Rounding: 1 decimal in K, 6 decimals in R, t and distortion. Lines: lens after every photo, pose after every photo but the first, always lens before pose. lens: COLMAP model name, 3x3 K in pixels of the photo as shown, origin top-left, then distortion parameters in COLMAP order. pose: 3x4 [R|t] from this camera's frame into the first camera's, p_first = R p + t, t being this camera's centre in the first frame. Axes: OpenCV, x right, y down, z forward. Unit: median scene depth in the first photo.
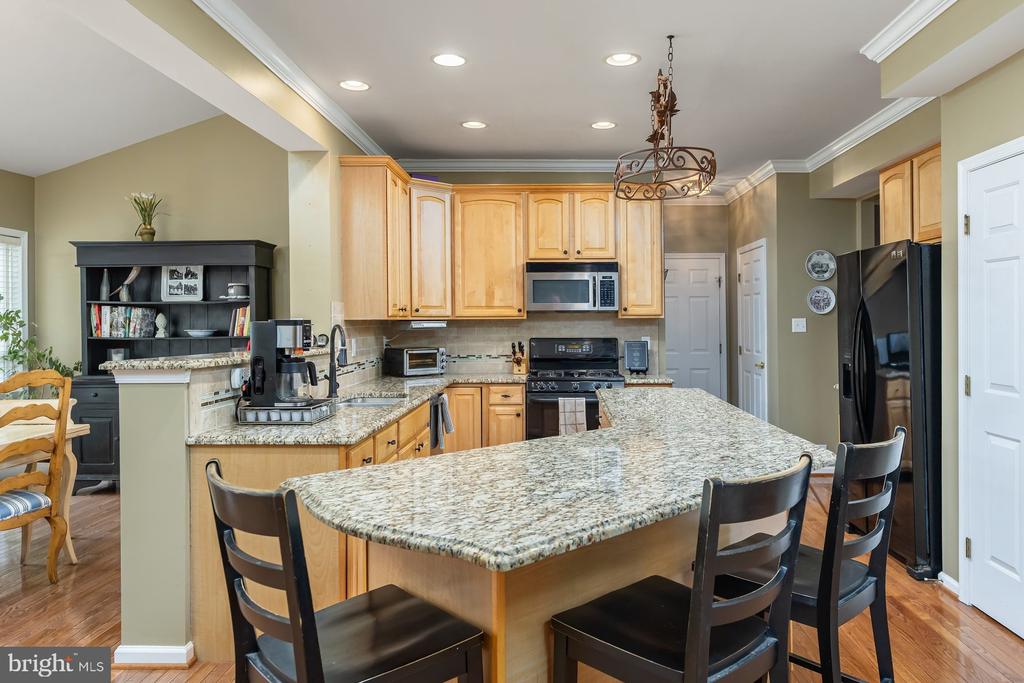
lens RADIAL K [[680.6, 0, 568.3], [0, 680.6, 335.3], [0, 0, 1]] dist [0.006540, -0.004145]
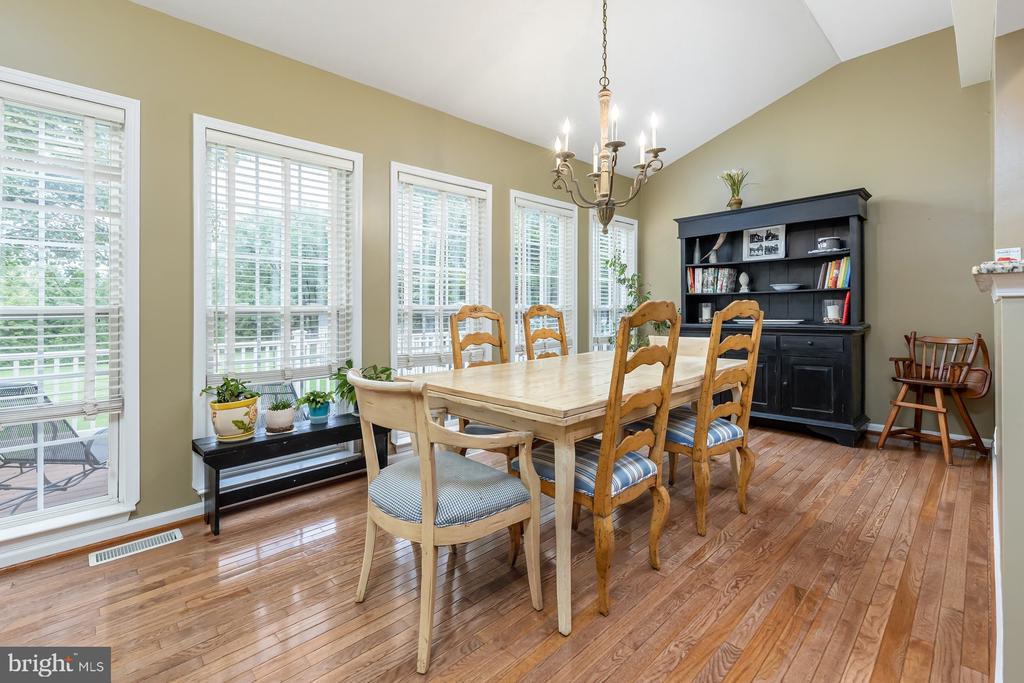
lens RADIAL K [[450.5, 0, 475.2], [0, 450.5, 315.4], [0, 0, 1]] dist [0.006606, 0.000056]
pose [[0.657675, 0.005107, -0.753285, -0.334122], [-0.008668, 0.999962, -0.000788, 0.048088], [0.753252, 0.007048, 0.657694, 0.158282]]
